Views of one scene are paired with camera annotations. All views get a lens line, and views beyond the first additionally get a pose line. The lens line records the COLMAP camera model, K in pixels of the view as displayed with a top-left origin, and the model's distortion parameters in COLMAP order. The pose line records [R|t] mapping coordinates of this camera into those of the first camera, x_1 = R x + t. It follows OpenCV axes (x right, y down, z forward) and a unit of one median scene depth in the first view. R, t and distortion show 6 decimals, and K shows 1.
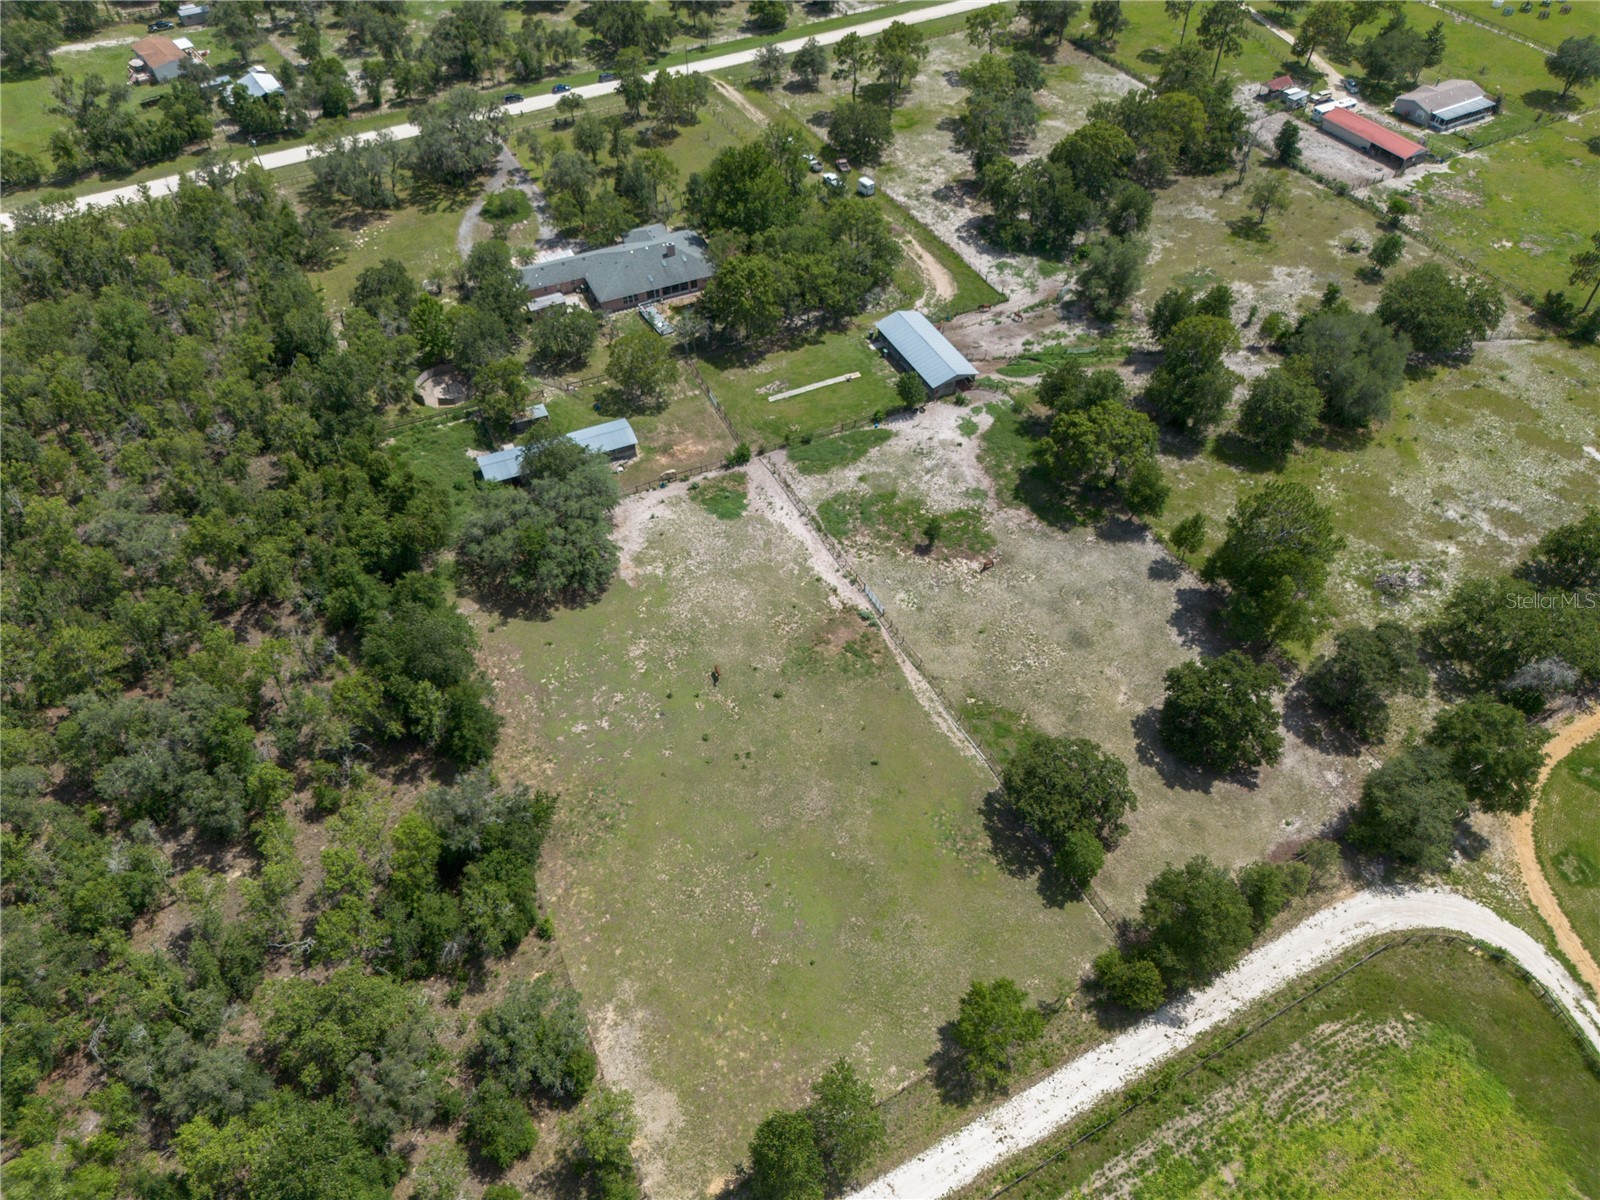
lens RADIAL K [[1133.6, 0, 797.1], [0, 1133.6, 594.8], [0, 0, 1]] dist [0.061782, -0.056452]
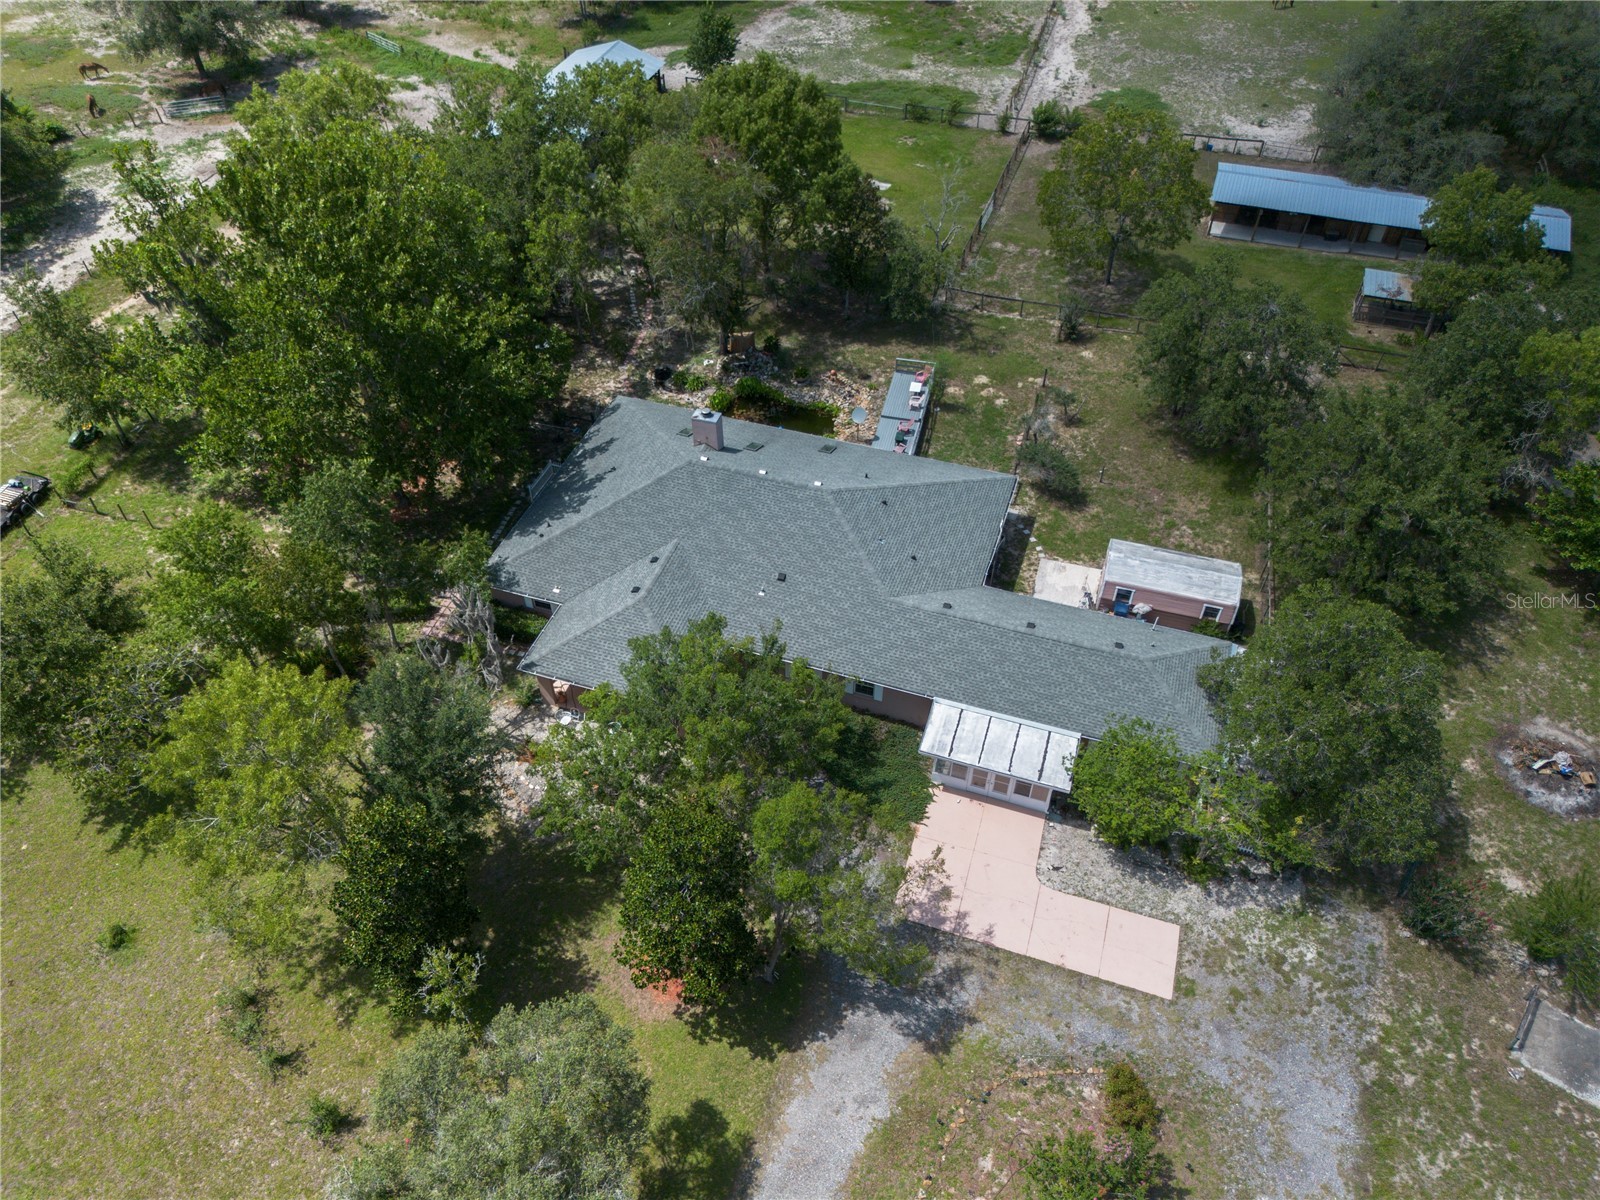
lens RADIAL K [[1133.6, 0, 809.5], [0, 1133.6, 592.5], [0, 0, 1]] dist [0.061782, -0.056452]
pose [[-0.730278, -0.482238, 0.483881, -0.329152], [0.501108, 0.103274, 0.859200, -0.608618], [-0.464312, 0.869932, 0.166234, 1.119927]]
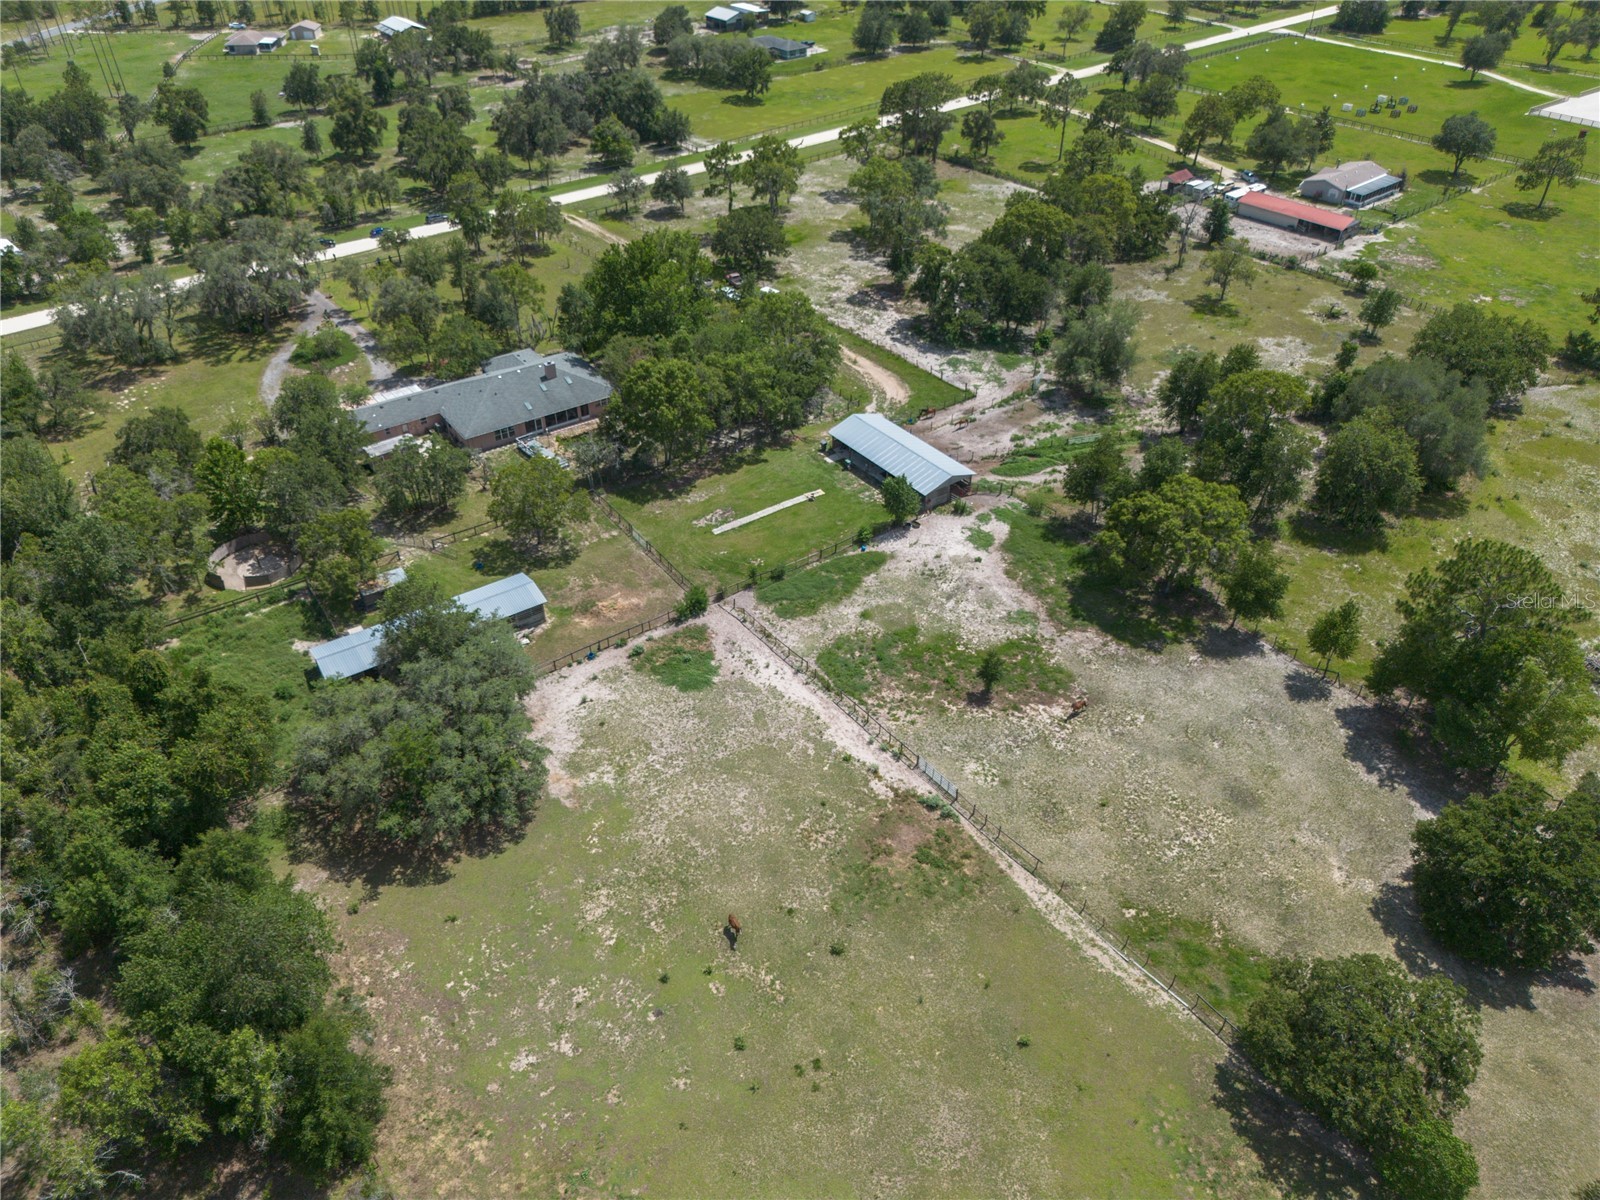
lens RADIAL K [[1133.6, 0, 795.5], [0, 1133.6, 591.9], [0, 0, 1]] dist [0.061782, -0.056452]
pose [[0.983145, -0.107777, 0.147684, -0.088739], [0.132078, 0.977225, -0.166094, -0.002290], [-0.126419, 0.182801, 0.974988, 0.280007]]
